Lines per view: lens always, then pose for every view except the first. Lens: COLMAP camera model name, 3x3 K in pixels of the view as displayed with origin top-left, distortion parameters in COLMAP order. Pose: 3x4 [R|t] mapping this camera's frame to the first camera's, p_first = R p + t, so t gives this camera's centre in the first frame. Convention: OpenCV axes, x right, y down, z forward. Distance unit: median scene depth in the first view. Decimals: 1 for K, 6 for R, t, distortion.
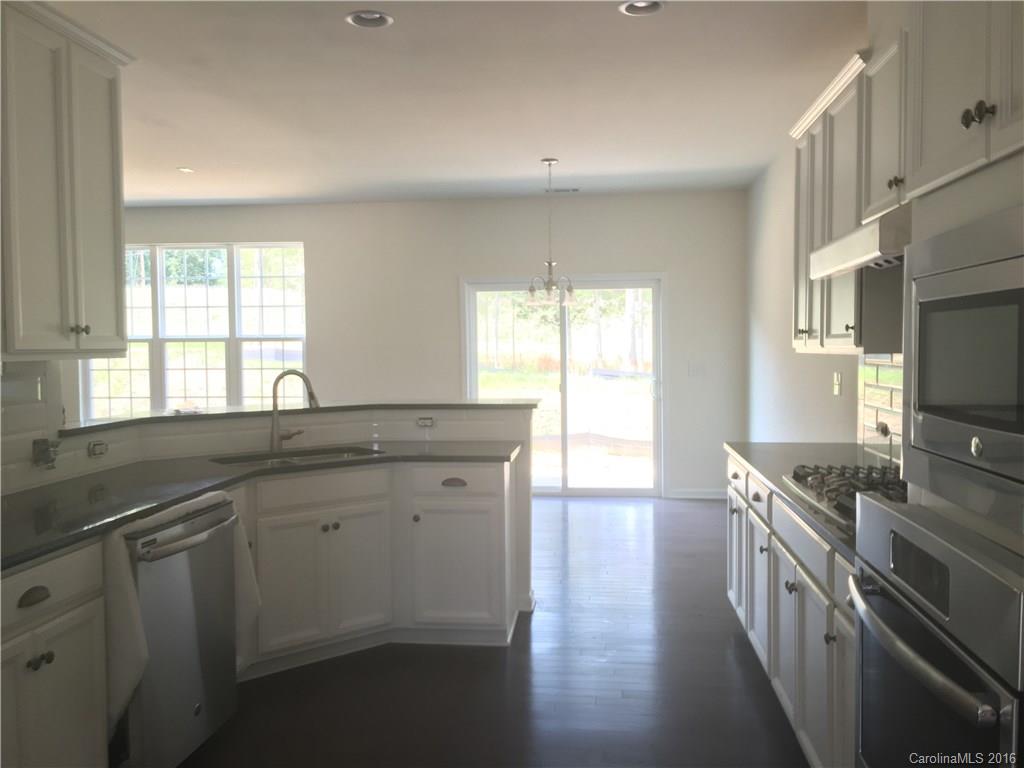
lens RADIAL K [[865.3, 0, 512.0], [0, 865.3, 384.0], [0, 0, 1]] dist [0.063050, -0.092027]
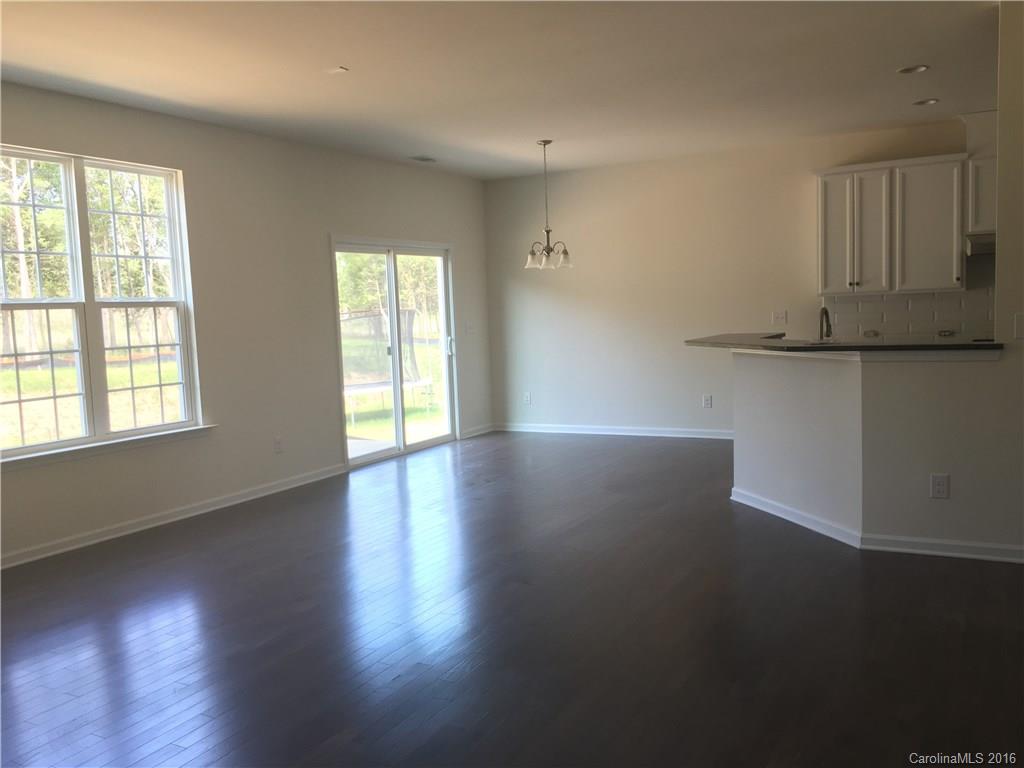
lens RADIAL K [[865.3, 0, 512.0], [0, 865.3, 384.0], [0, 0, 1]] dist [0.063050, -0.092027]
pose [[0.383493, -0.086596, 0.919475, -0.846544], [0.078157, 0.995066, 0.061118, -0.007804], [-0.920231, 0.048425, 0.388369, 0.476704]]
